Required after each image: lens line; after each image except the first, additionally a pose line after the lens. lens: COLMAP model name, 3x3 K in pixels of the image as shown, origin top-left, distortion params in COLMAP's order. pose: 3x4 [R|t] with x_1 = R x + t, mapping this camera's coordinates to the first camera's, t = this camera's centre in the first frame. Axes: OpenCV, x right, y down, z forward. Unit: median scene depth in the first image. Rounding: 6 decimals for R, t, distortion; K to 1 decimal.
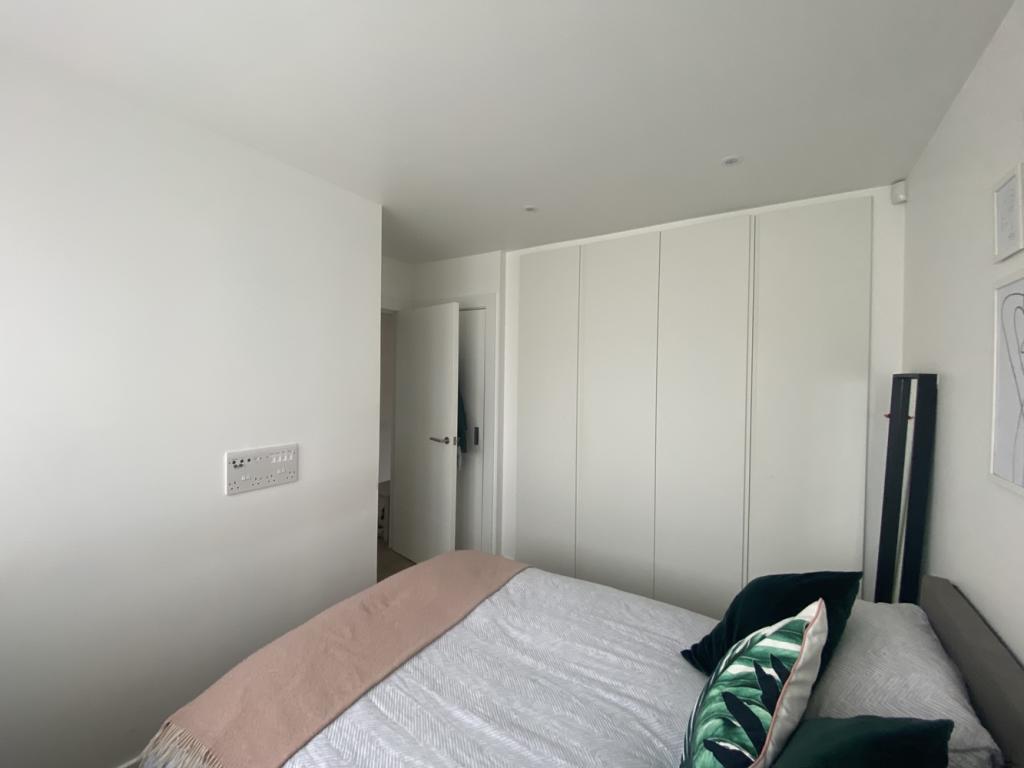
lens RADIAL K [[419.1, 0, 511.4], [0, 419.1, 382.8], [0, 0, 1]] dist [0.001425, -0.002975]
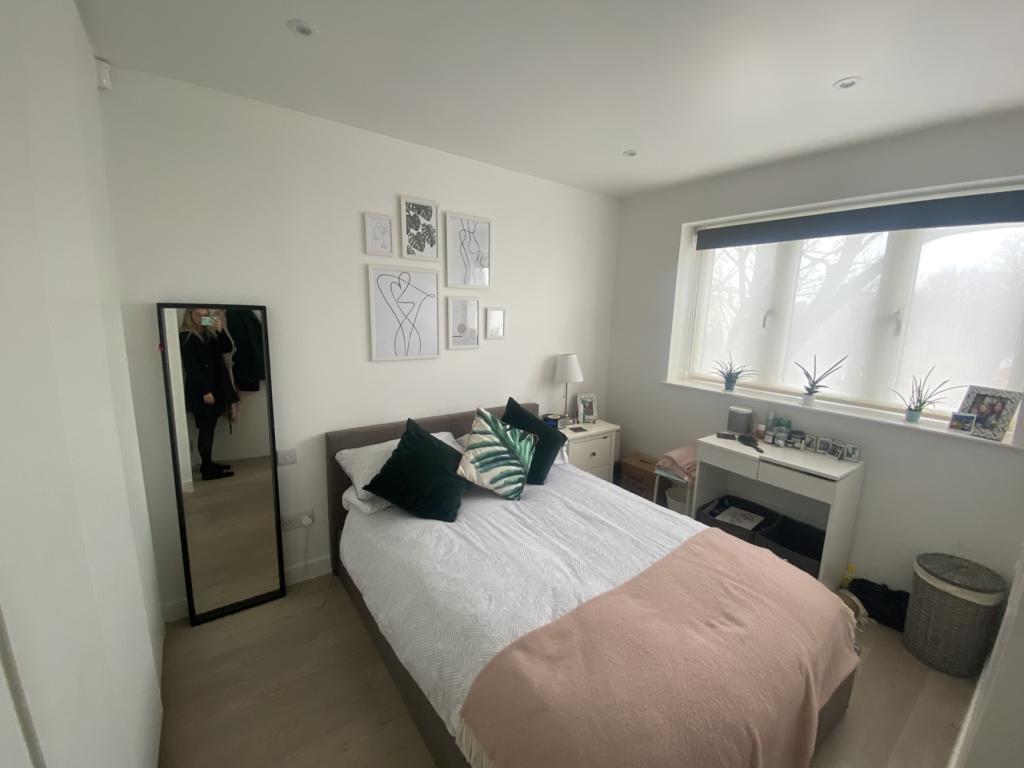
lens RADIAL K [[419.1, 0, 510.2], [0, 419.1, 382.8], [0, 0, 1]] dist [0.001425, -0.002975]
pose [[-0.928527, -0.082165, 0.362058, -0.205634], [-0.013919, 0.982222, 0.187208, -0.058394], [-0.371004, 0.168788, -0.913163, 1.919138]]
